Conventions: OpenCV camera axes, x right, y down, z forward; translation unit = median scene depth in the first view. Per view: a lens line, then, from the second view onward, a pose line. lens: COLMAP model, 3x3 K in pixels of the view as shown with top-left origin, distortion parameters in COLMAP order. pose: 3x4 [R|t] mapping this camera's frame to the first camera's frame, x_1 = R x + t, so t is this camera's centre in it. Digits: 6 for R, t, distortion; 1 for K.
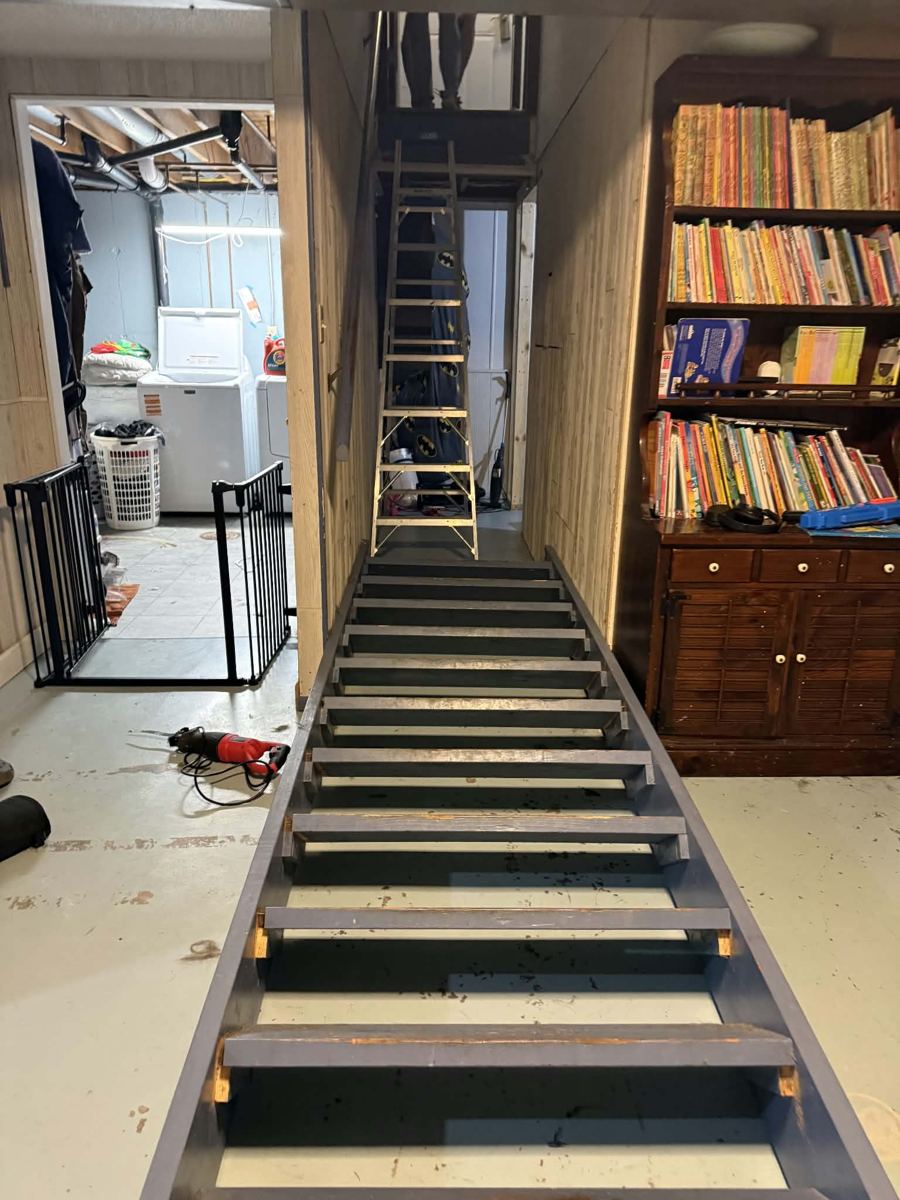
lens RADIAL K [[855.9, 0, 450.8], [0, 855.9, 600.1], [0, 0, 1]] dist [-0.003614, -0.000311]
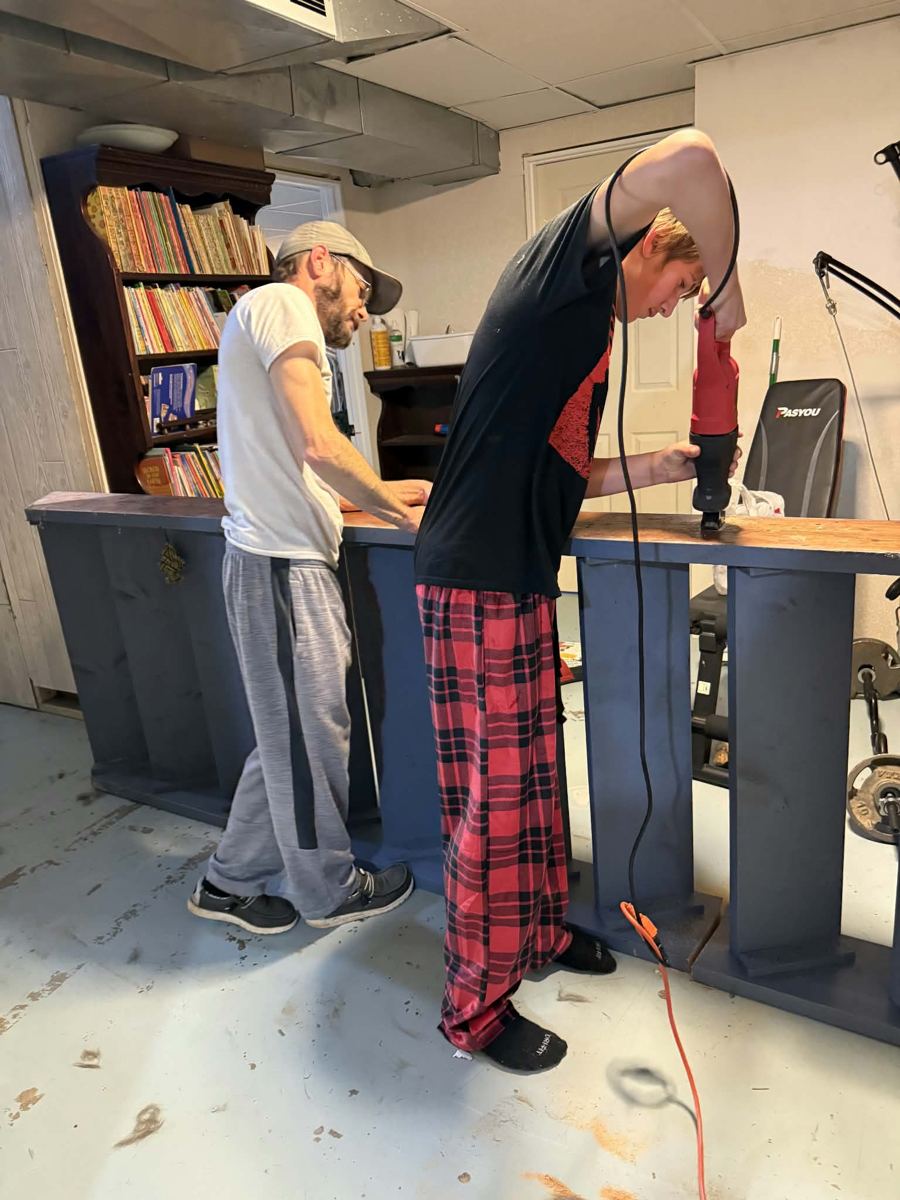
lens RADIAL K [[855.9, 0, 452.6], [0, 855.9, 601.3], [0, 0, 1]] dist [-0.003614, -0.000311]
pose [[0.511448, -0.309012, 0.801831, -0.542475], [0.339534, 0.929847, 0.141776, -0.062371], [-0.789391, 0.199738, 0.580489, 0.073996]]
